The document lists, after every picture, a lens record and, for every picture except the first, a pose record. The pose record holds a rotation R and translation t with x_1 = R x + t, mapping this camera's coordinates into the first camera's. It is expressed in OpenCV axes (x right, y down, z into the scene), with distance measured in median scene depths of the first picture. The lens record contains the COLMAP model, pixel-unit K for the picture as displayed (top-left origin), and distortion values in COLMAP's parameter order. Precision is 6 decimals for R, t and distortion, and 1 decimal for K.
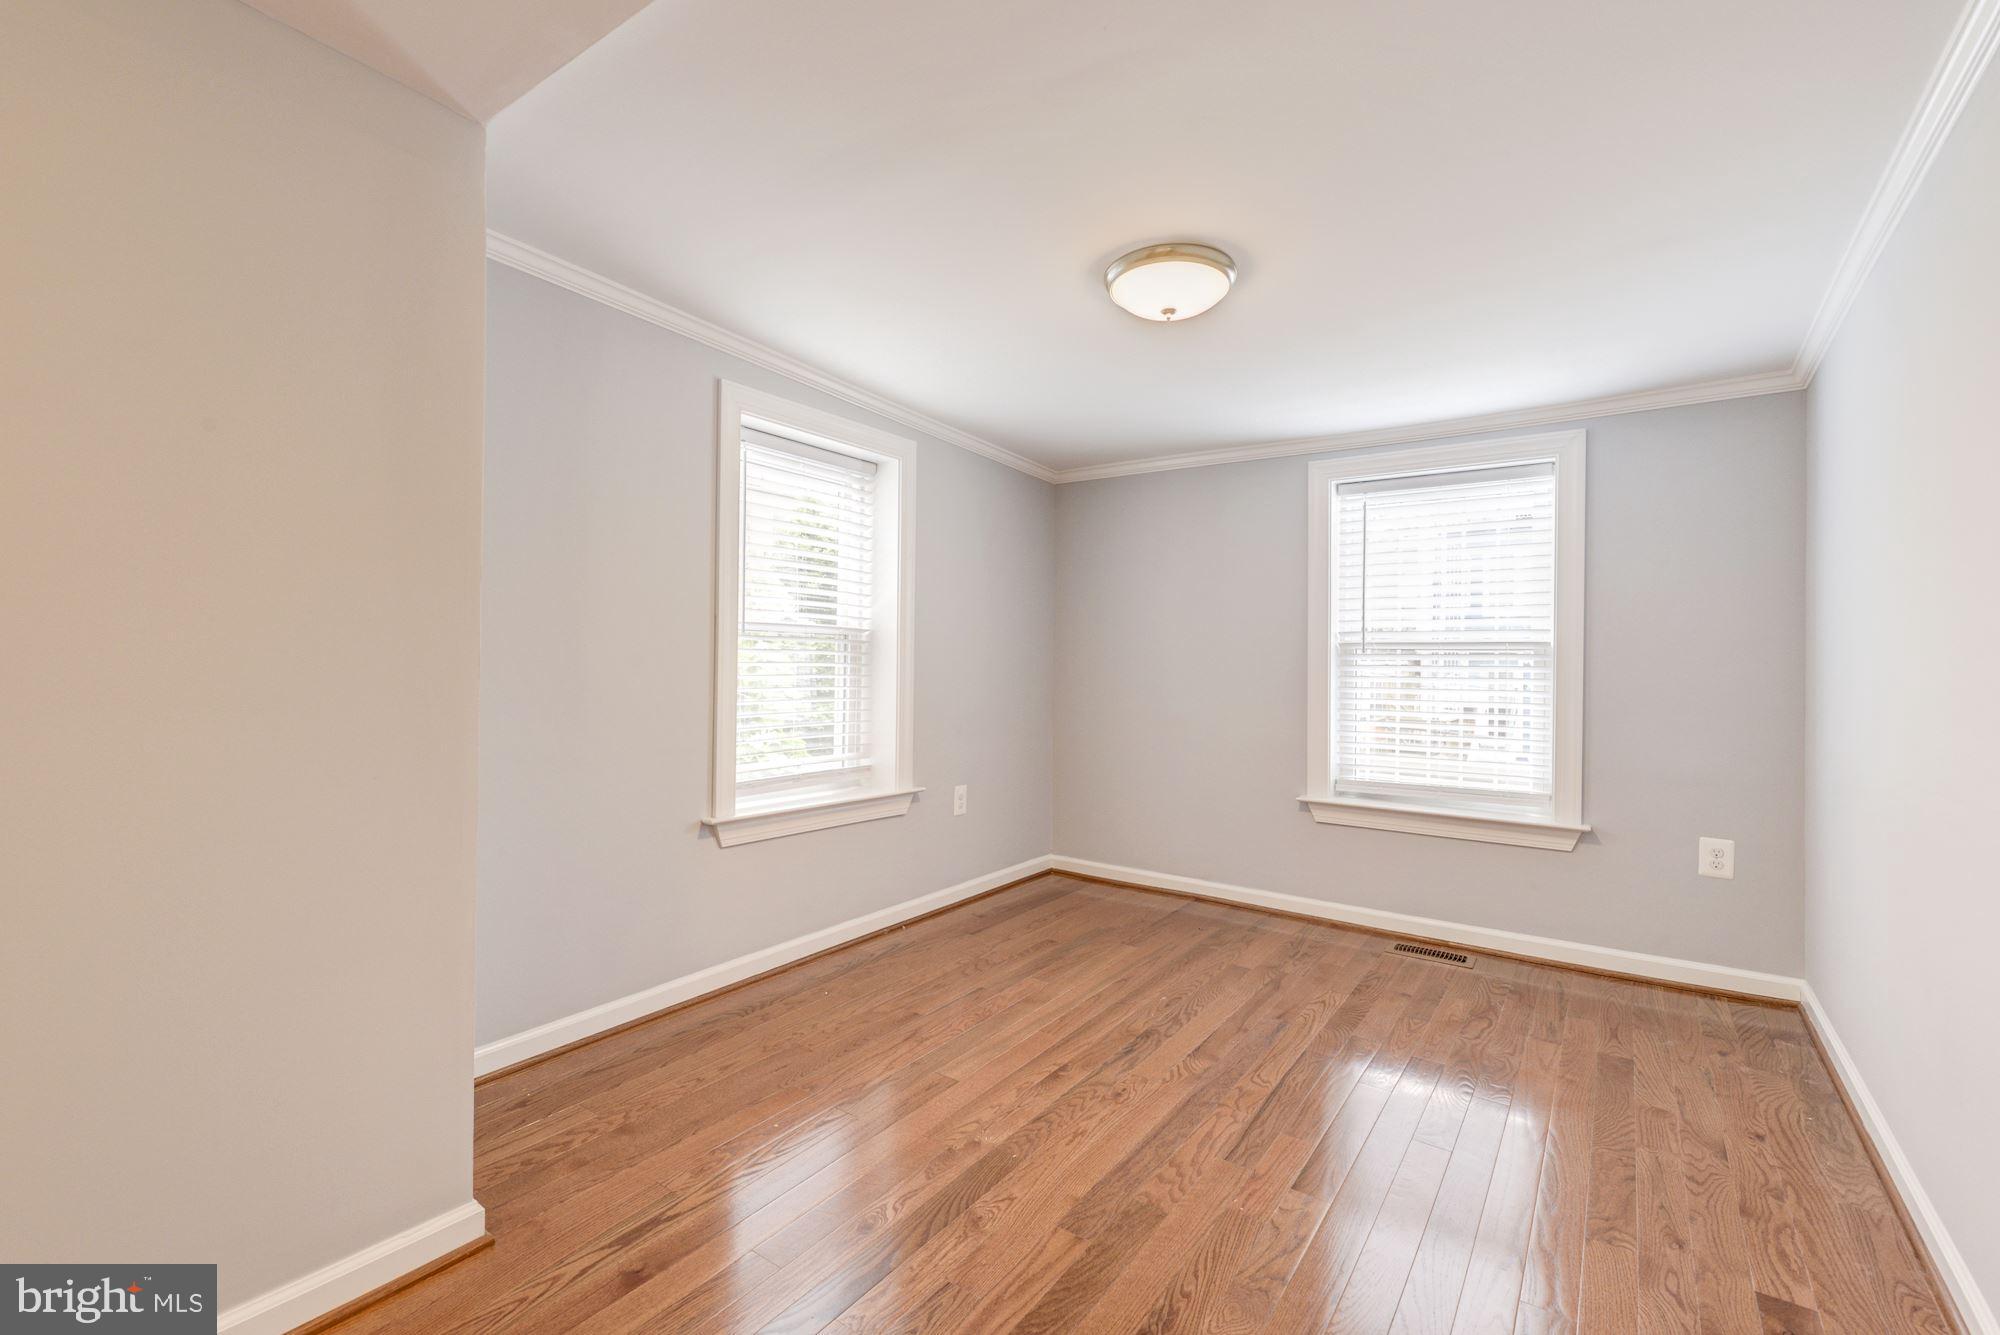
lens RADIAL K [[863.8, 0, 993.8], [0, 863.8, 657.1], [0, 0, 1]] dist [0.018964, -0.012018]
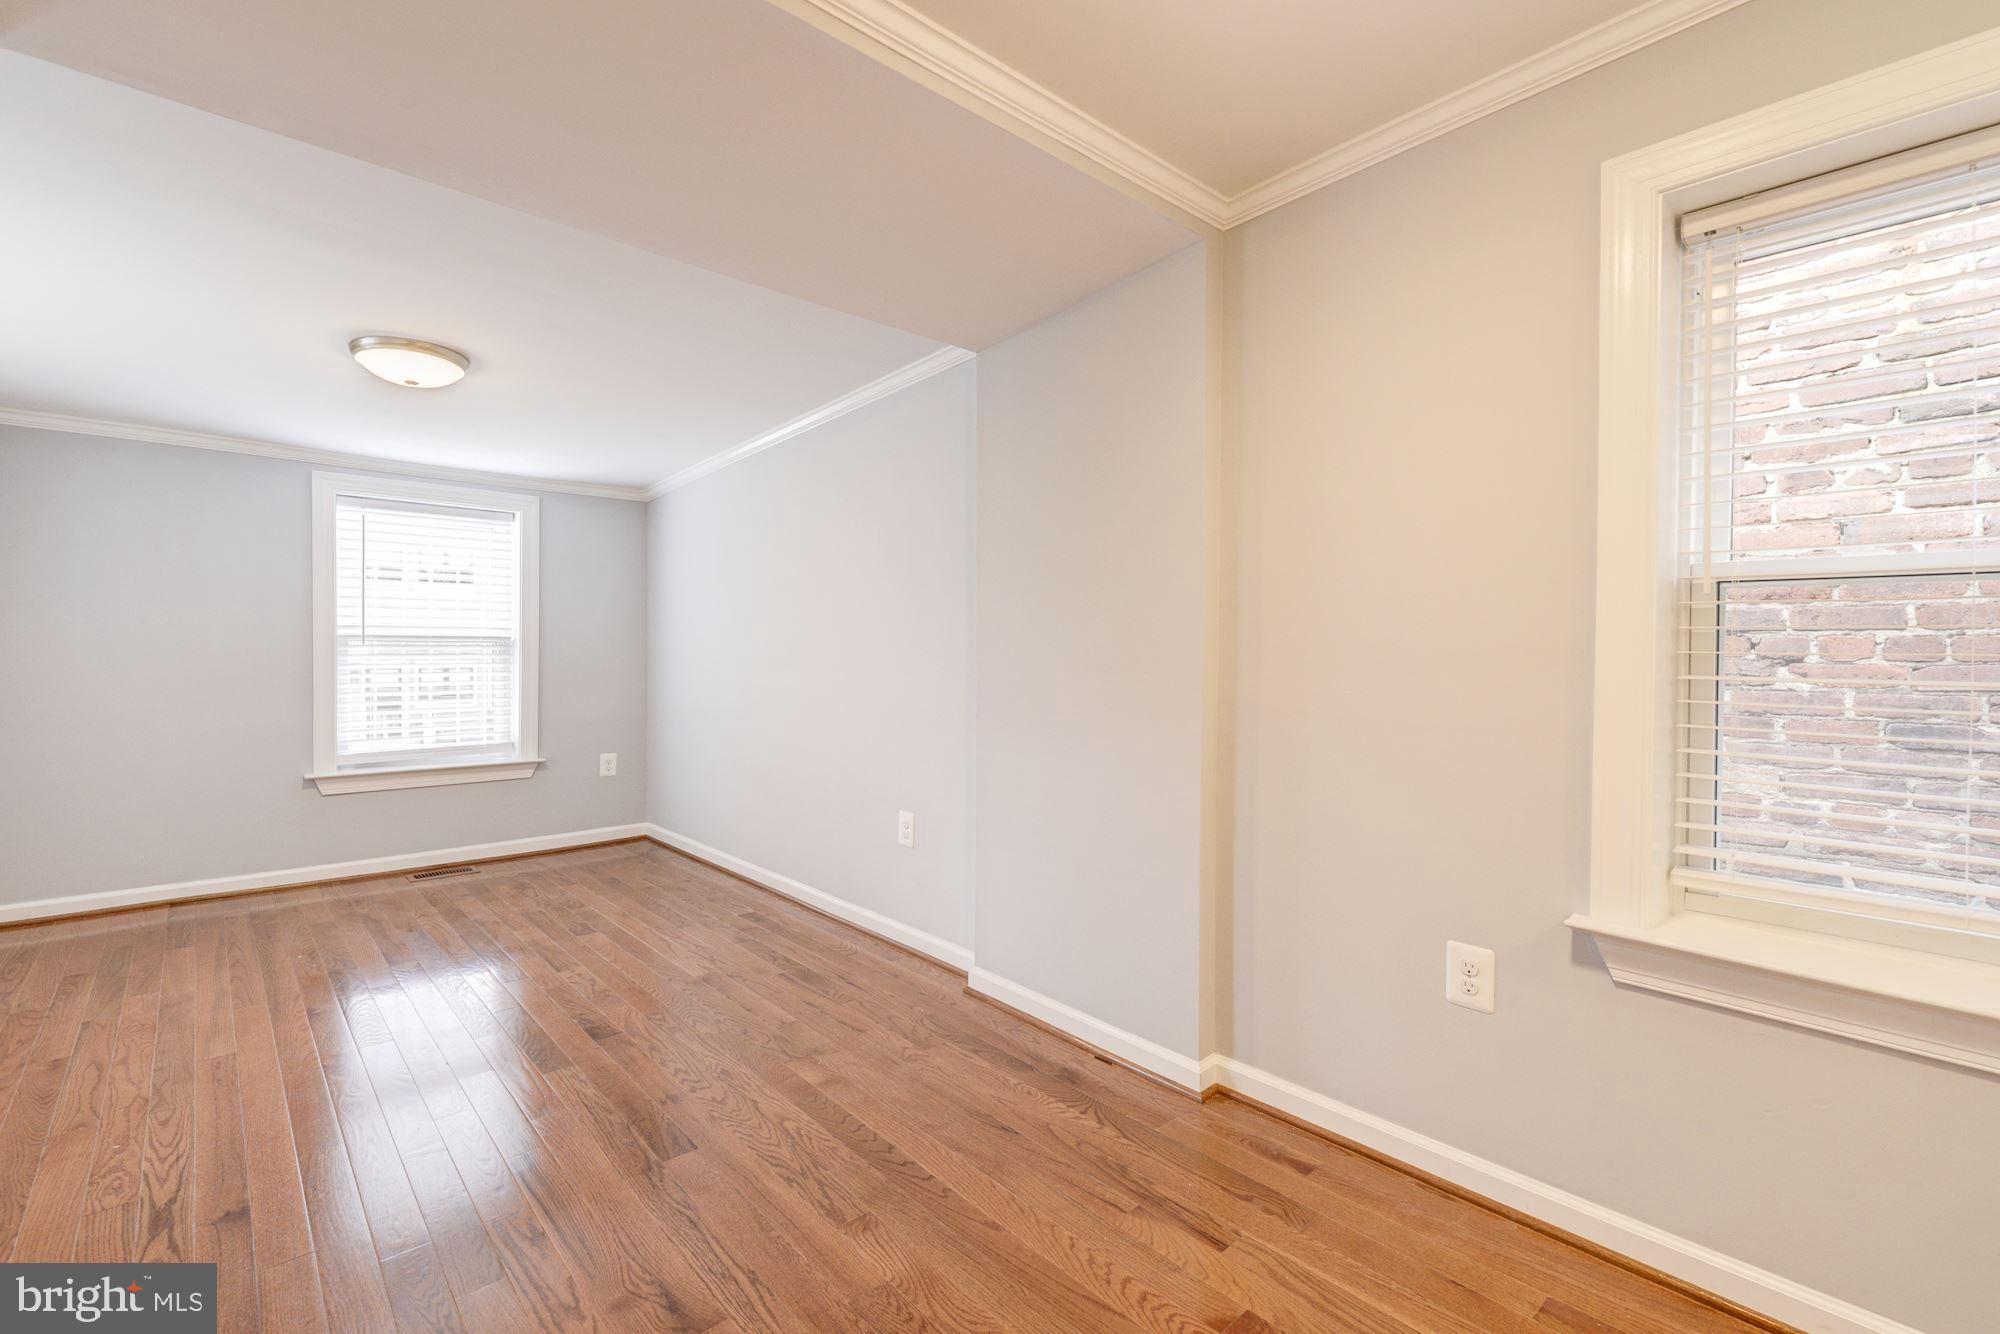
lens RADIAL K [[863.8, 0, 993.8], [0, 863.8, 656.6], [0, 0, 1]] dist [0.018964, -0.012018]
pose [[0.205037, -0.014248, 0.978651, -0.697219], [-0.007210, 0.999845, 0.016067, -0.016149], [-0.978728, -0.010351, 0.204902, -0.096082]]
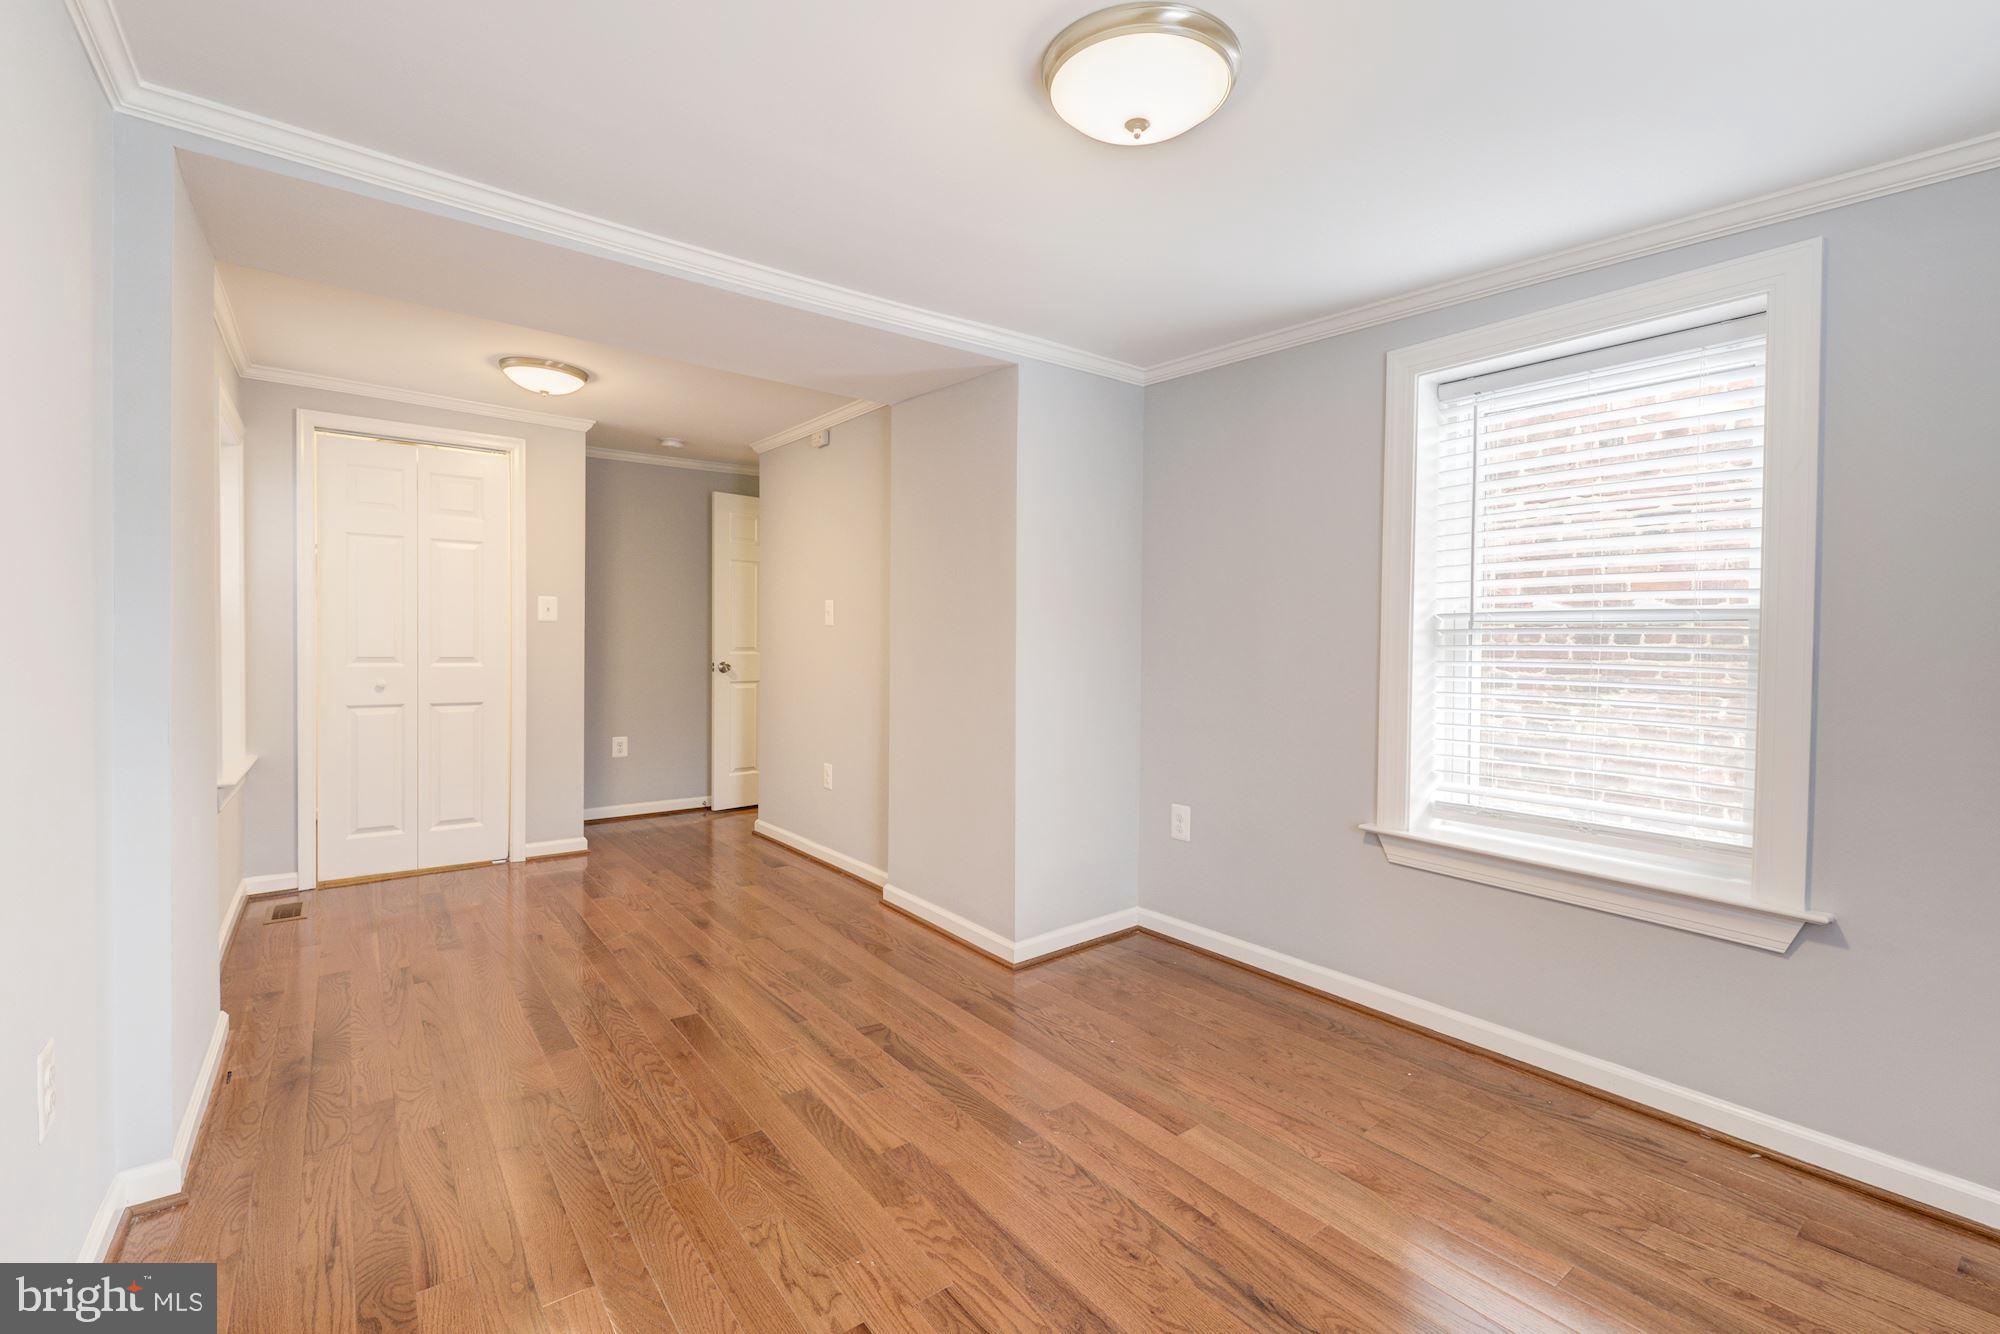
lens RADIAL K [[840.0, 0, 995.0], [0, 840.0, 662.9], [0, 0, 1]] dist [0.030746, -0.010566]
pose [[-0.282253, 0.009036, -0.959298, 0.662500], [-0.003416, 0.999940, 0.010424, -0.002151], [0.959334, 0.006219, -0.282205, 0.838059]]
